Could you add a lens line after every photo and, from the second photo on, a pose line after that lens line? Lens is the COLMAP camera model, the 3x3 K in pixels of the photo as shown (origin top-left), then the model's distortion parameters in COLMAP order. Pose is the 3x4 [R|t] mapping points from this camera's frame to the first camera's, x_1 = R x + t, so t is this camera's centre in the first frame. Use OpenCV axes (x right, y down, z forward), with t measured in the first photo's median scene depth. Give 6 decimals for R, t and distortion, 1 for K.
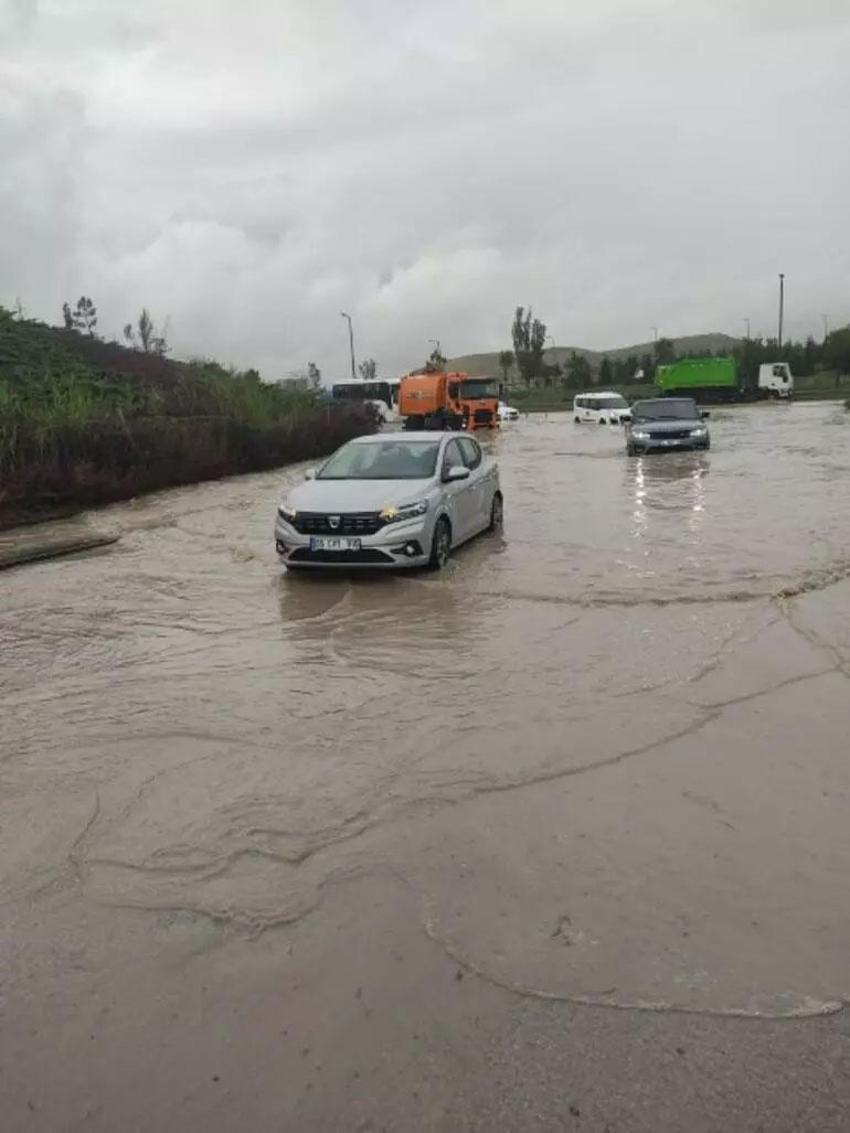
lens RADIAL K [[798.2, 0, 425.0], [0, 798.2, 566.5], [0, 0, 1]] dist [0.077457, -0.127033]
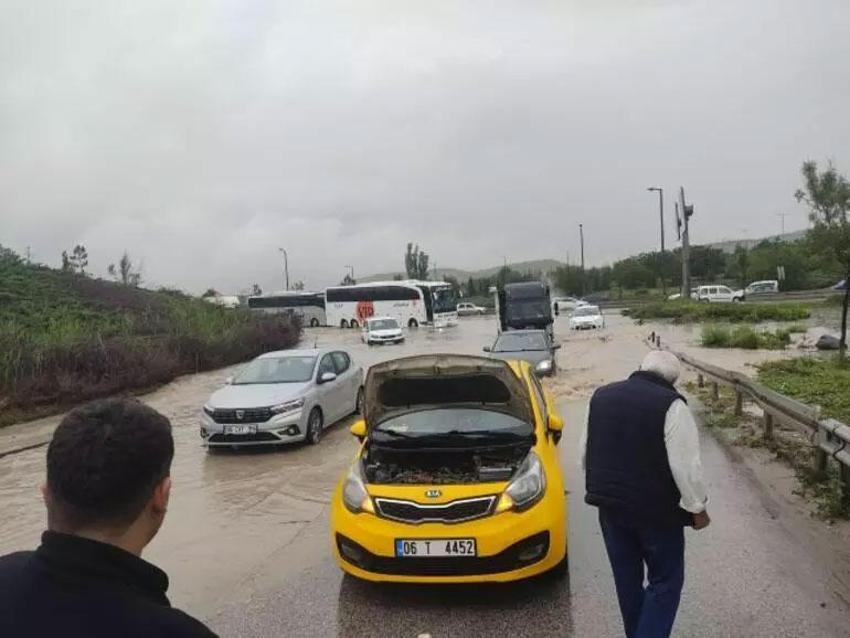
lens RADIAL K [[598.9, 0, 425.0], [0, 598.9, 319.0], [0, 0, 1]] dist [0.077457, -0.127033]
pose [[0.991460, -0.015967, 0.129430, 0.042256], [0.039122, 0.983181, -0.178394, -0.007723], [-0.124405, 0.181934, 0.975409, -0.090726]]
